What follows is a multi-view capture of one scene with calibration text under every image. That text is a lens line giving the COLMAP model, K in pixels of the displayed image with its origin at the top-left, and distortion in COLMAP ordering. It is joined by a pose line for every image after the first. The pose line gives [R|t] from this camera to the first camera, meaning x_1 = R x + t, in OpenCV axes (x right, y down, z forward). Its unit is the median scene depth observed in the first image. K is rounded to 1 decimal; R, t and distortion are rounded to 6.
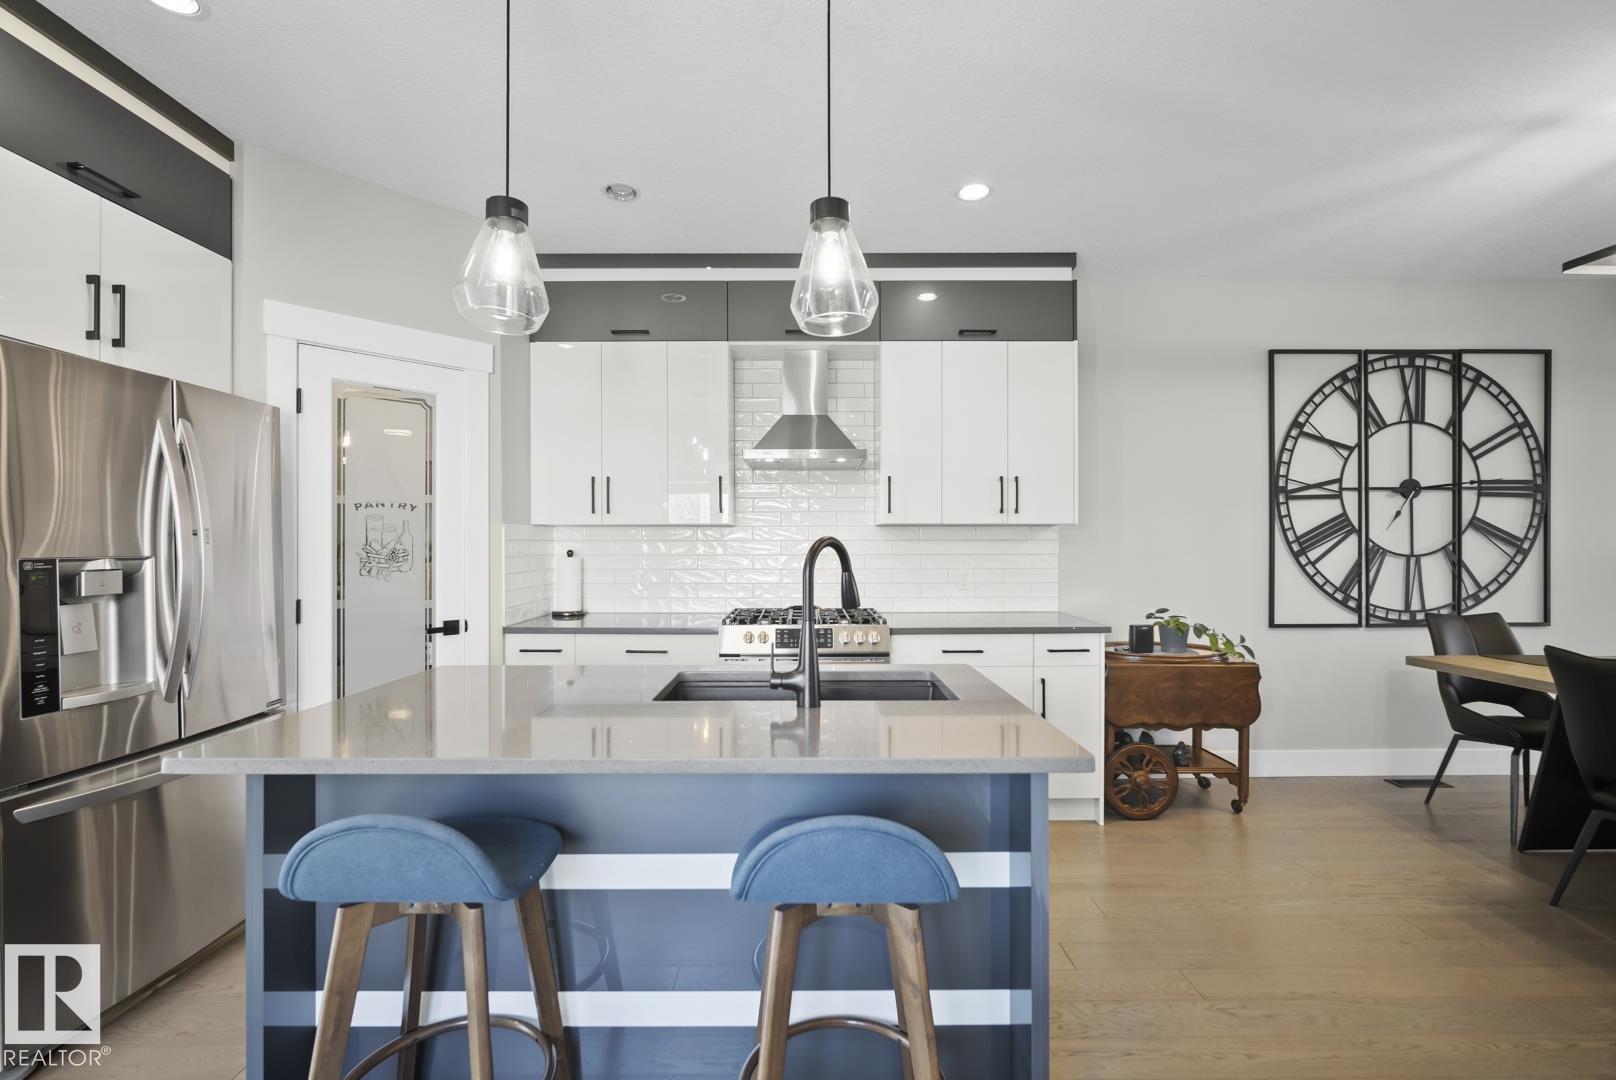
lens RADIAL K [[722.9, 0, 816.6], [0, 722.9, 545.8], [0, 0, 1]] dist [-0.013682, 0.004274]
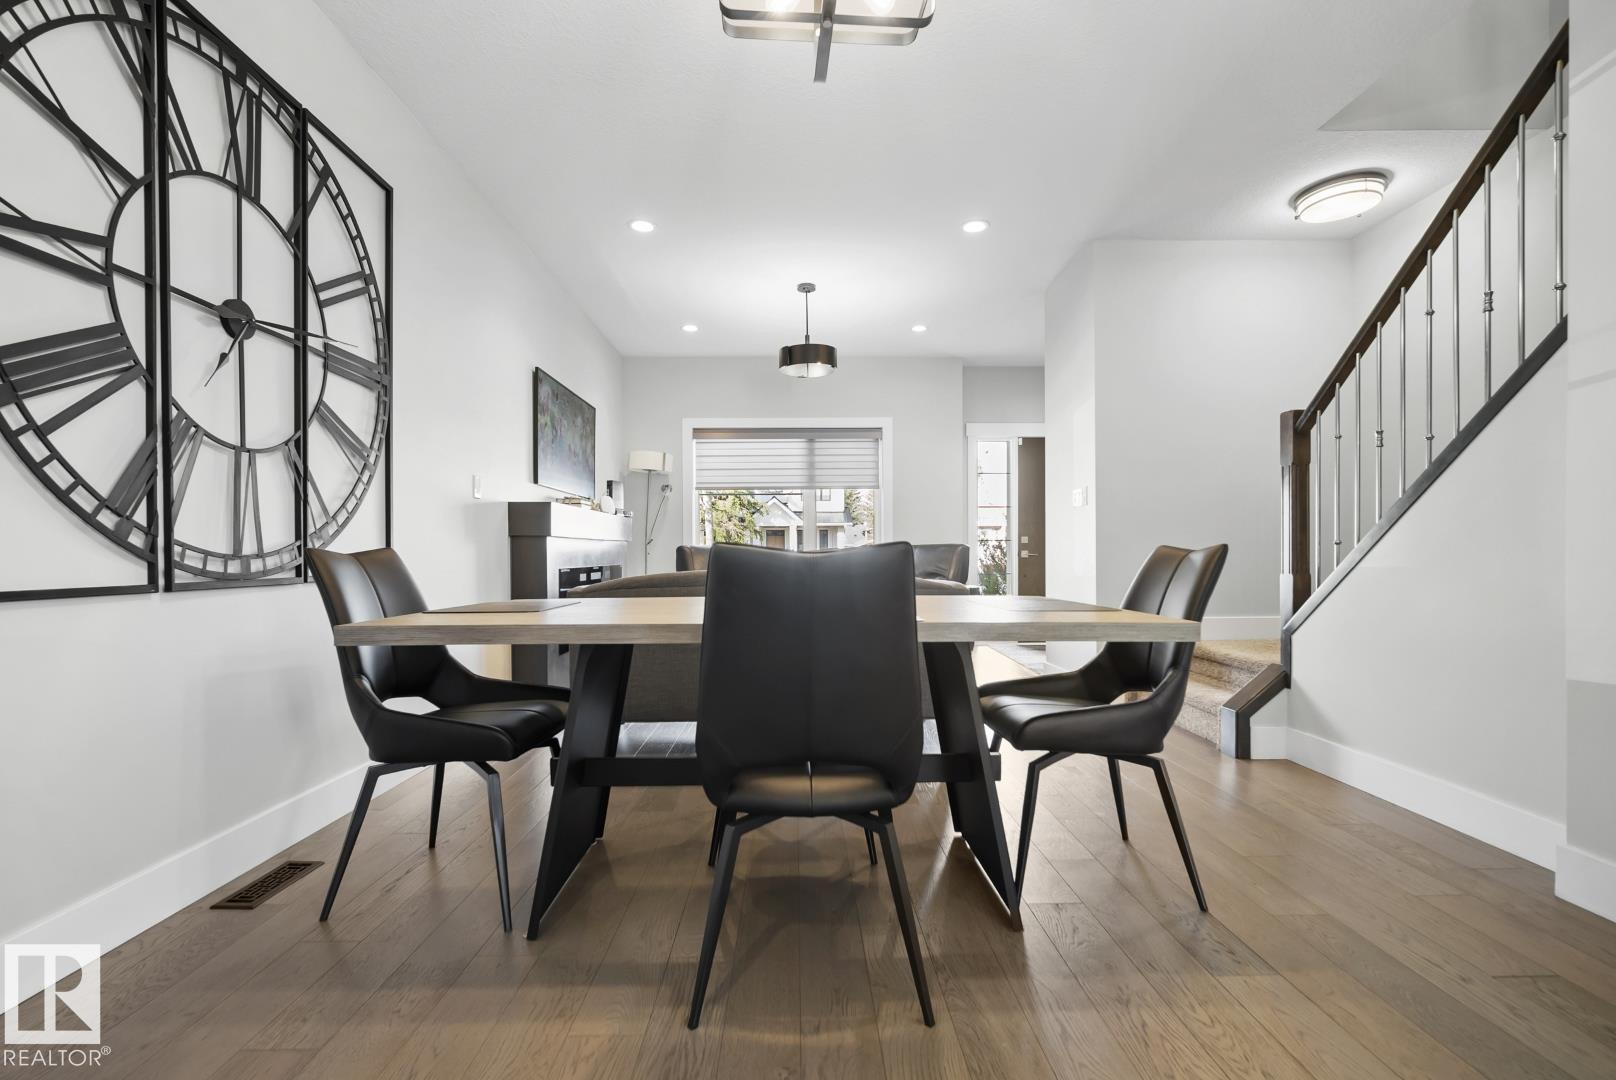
lens RADIAL K [[722.9, 0, 795.6], [0, 722.9, 557.3], [0, 0, 1]] dist [-0.013682, 0.004274]
pose [[0.005142, -0.002188, 0.999984, 0.313128], [0.008213, 0.999964, 0.002146, 0.094320], [-0.999953, 0.008202, 0.005160, 0.598645]]
